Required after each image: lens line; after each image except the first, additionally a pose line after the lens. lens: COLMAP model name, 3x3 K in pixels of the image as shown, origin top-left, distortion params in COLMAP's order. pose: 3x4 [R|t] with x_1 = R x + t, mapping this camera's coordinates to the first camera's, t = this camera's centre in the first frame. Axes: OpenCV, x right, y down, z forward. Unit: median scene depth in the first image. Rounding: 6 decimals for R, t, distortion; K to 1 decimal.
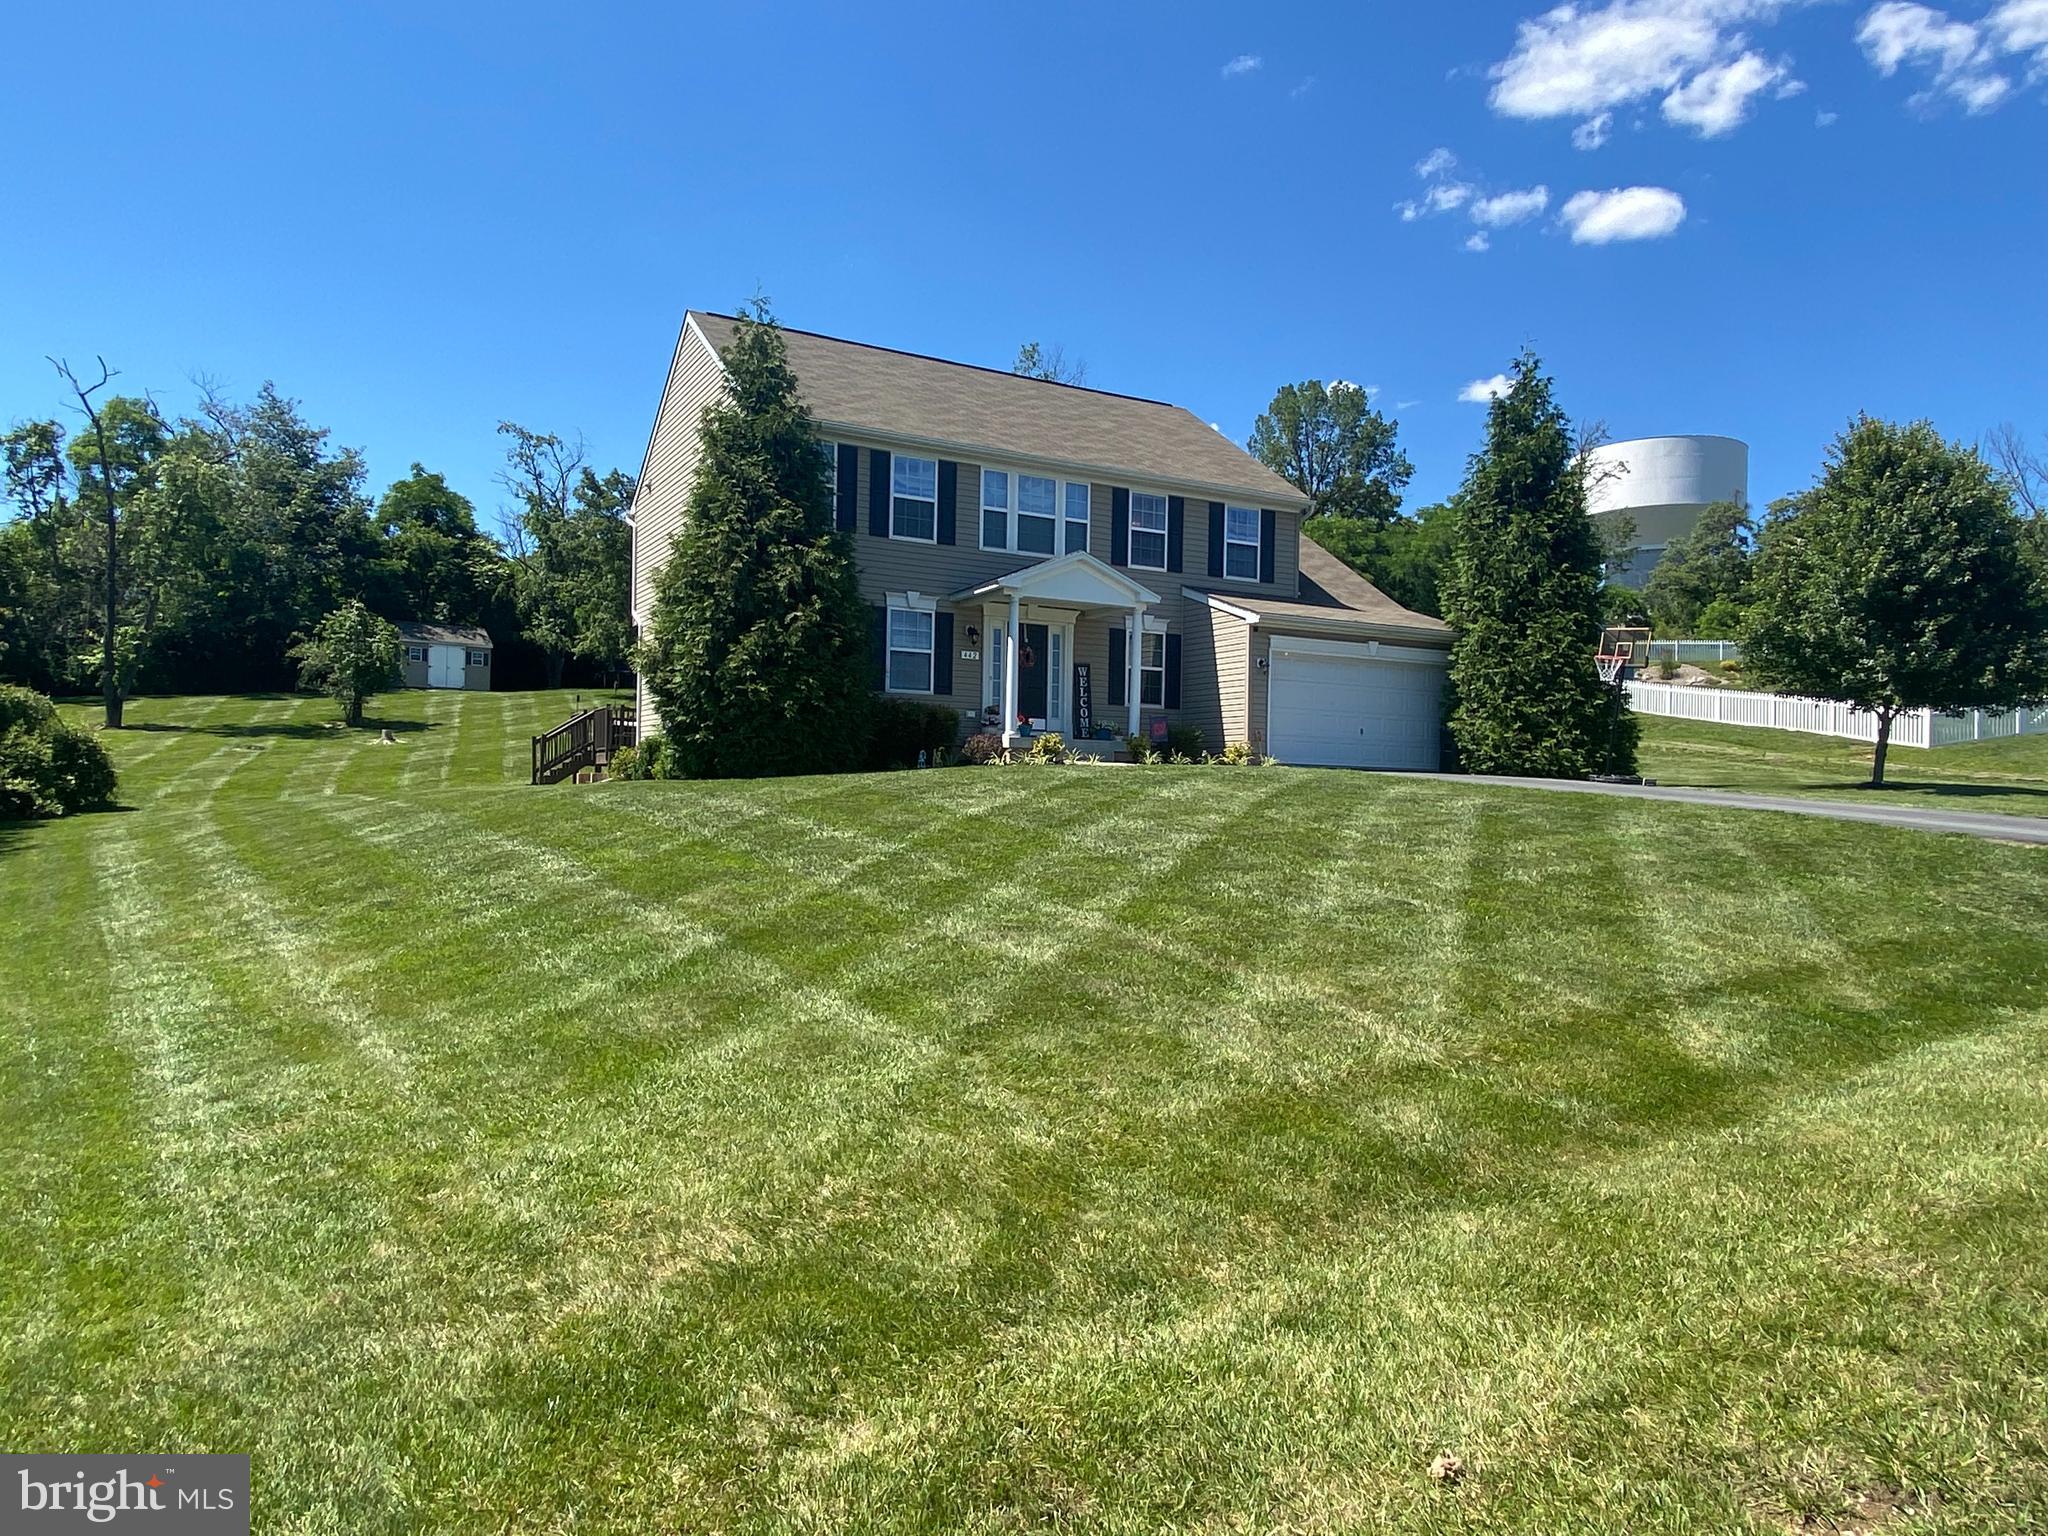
lens RADIAL K [[1332.1, 0, 1024.0], [0, 1332.1, 768.0], [0, 0, 1]] dist [0.137256, -0.169398]
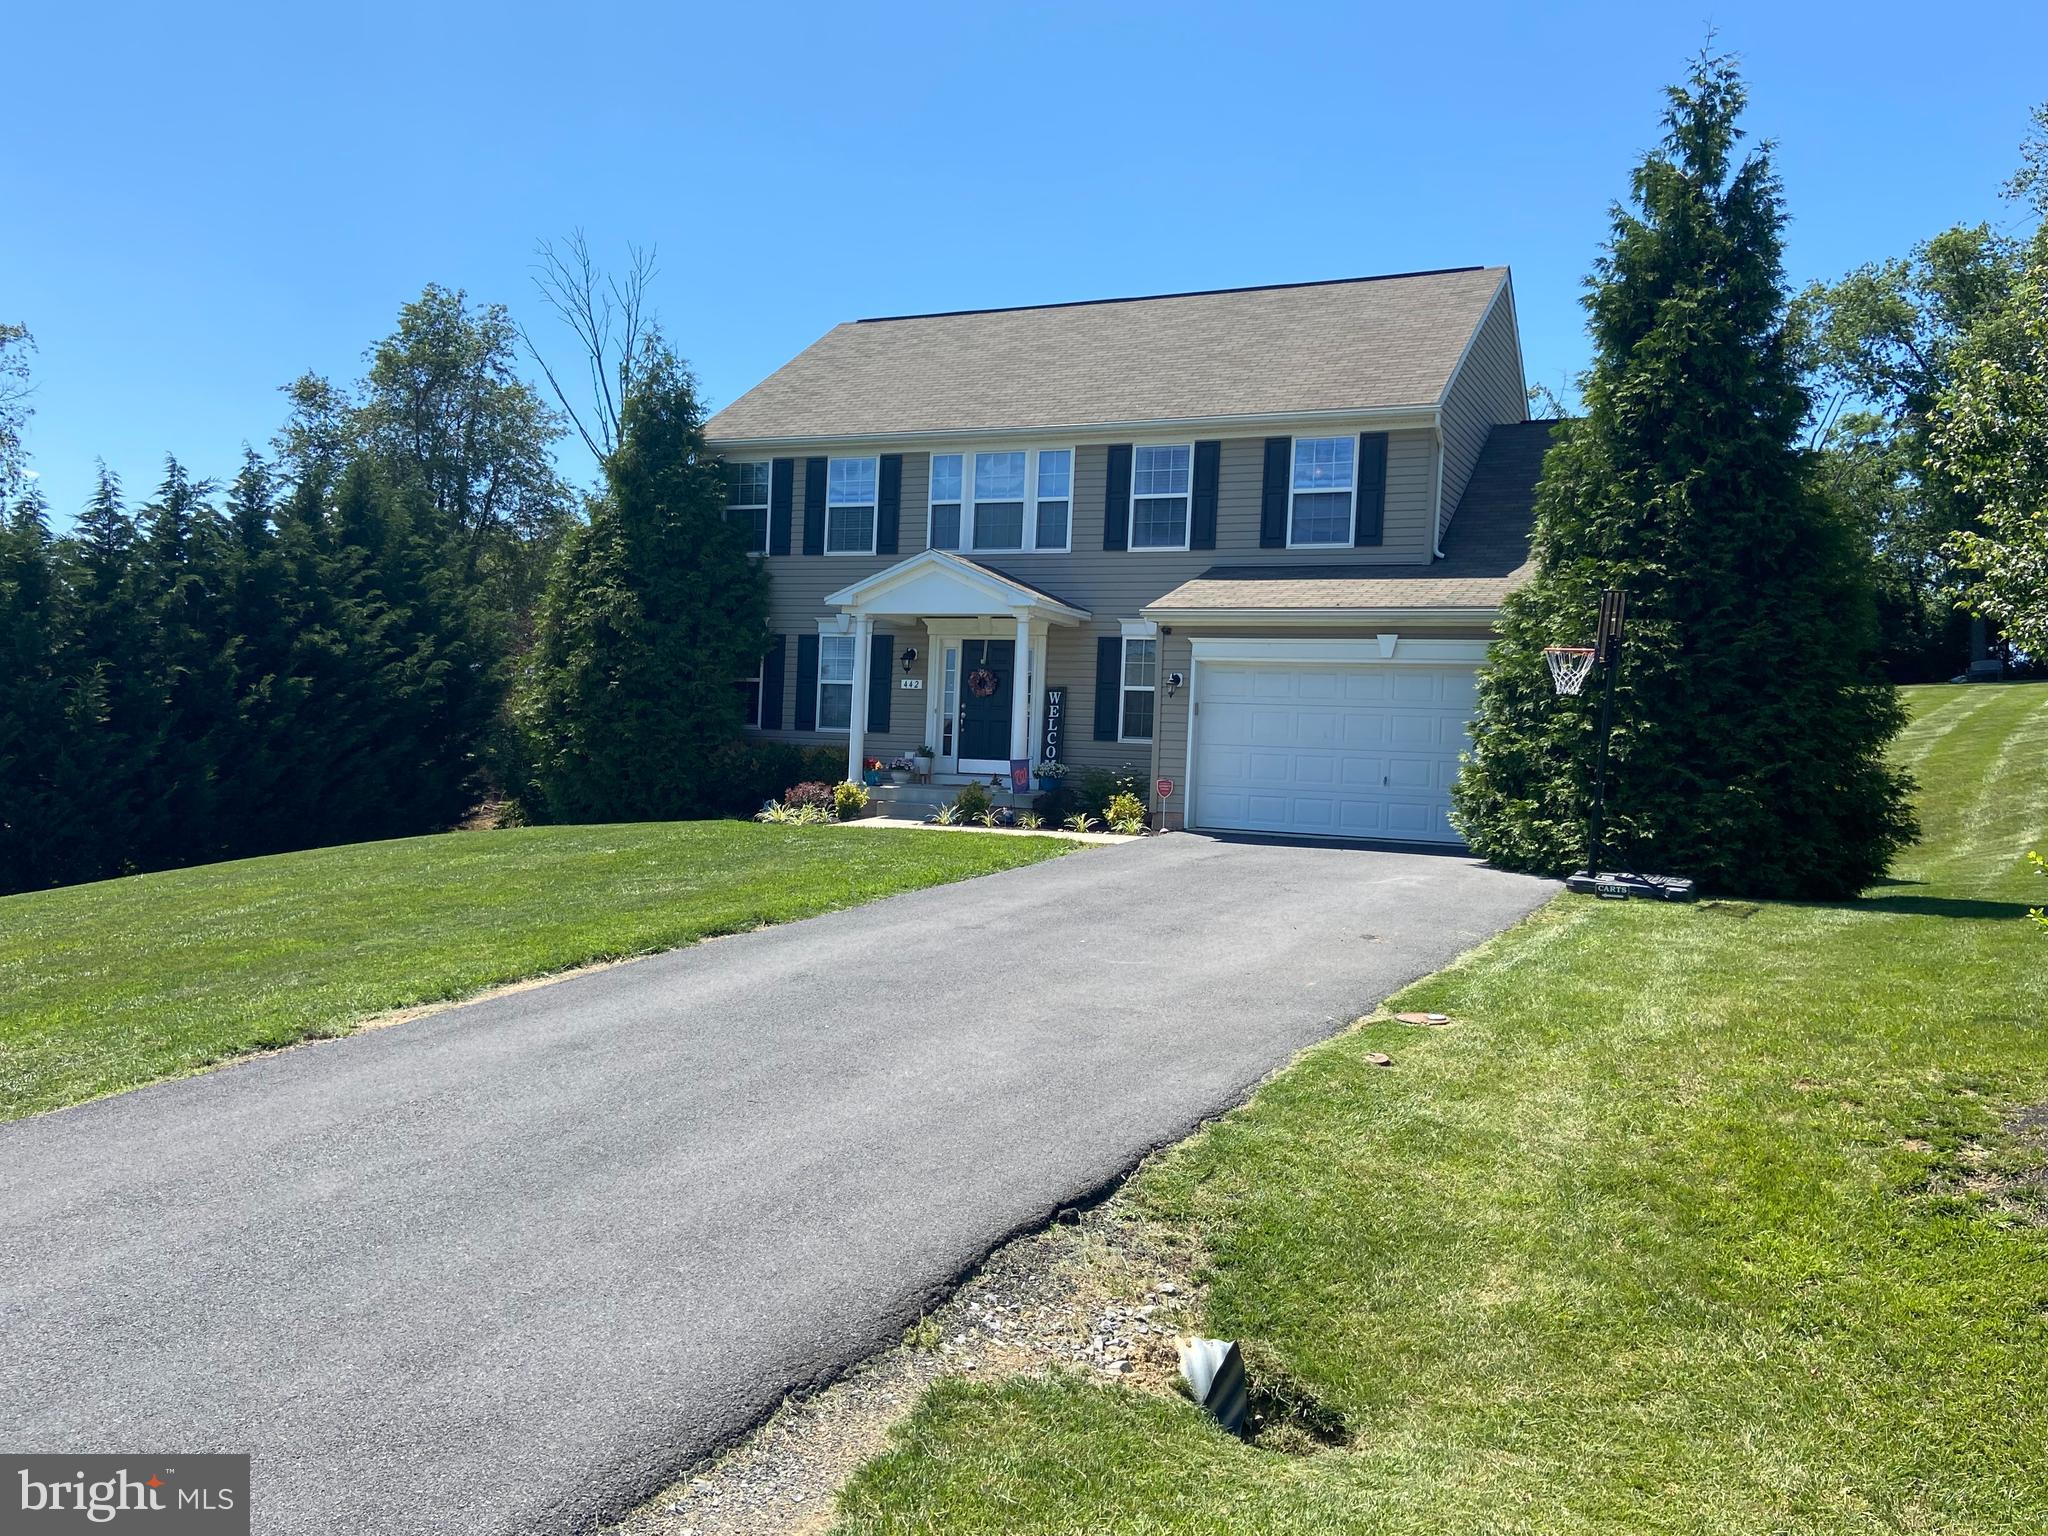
lens RADIAL K [[1763.1, 0, 1024.0], [0, 1763.1, 768.0], [0, 0, 1]] dist [0.102135, 0.000079]
pose [[0.587586, 0.003978, -0.809152, 0.845644], [-0.014462, 0.999880, -0.005586, -0.026629], [0.809033, 0.014984, 0.587573, 0.400825]]
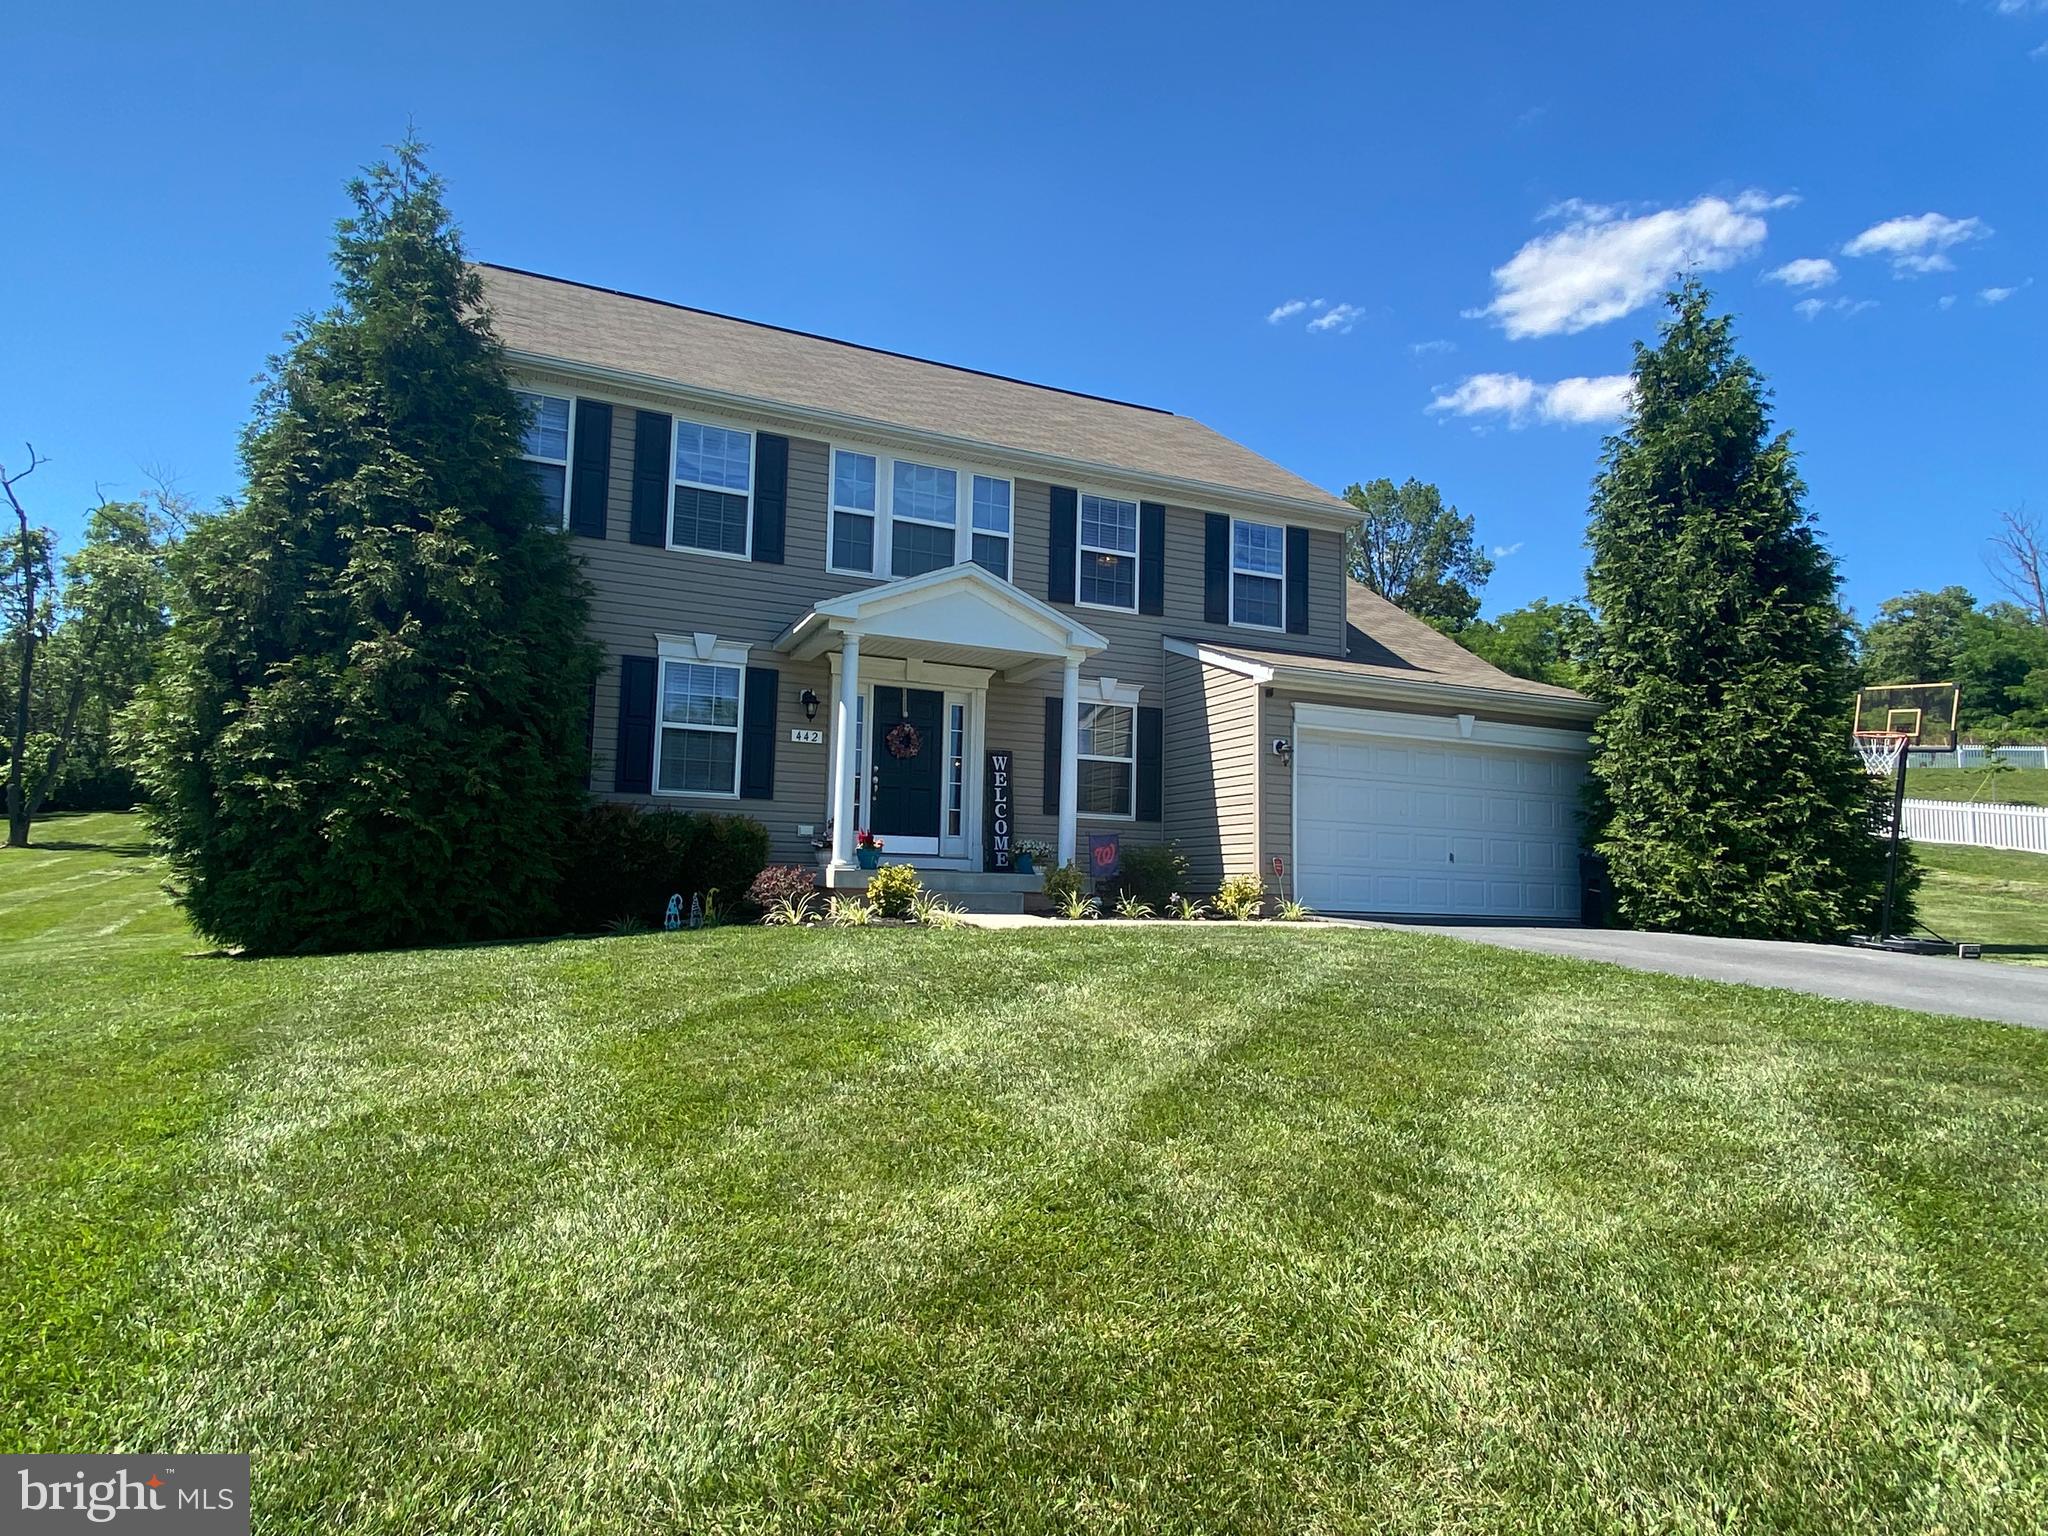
lens RADIAL K [[1204.6, 0, 1021.6], [0, 1204.6, 769.8], [0, 0, 1]] dist [0.122417, -0.164885]
pose [[0.996207, -0.006100, -0.086795, 0.105000], [-0.001514, 0.996173, -0.087389, -0.018718], [0.086996, 0.087189, 0.992386, 0.428540]]
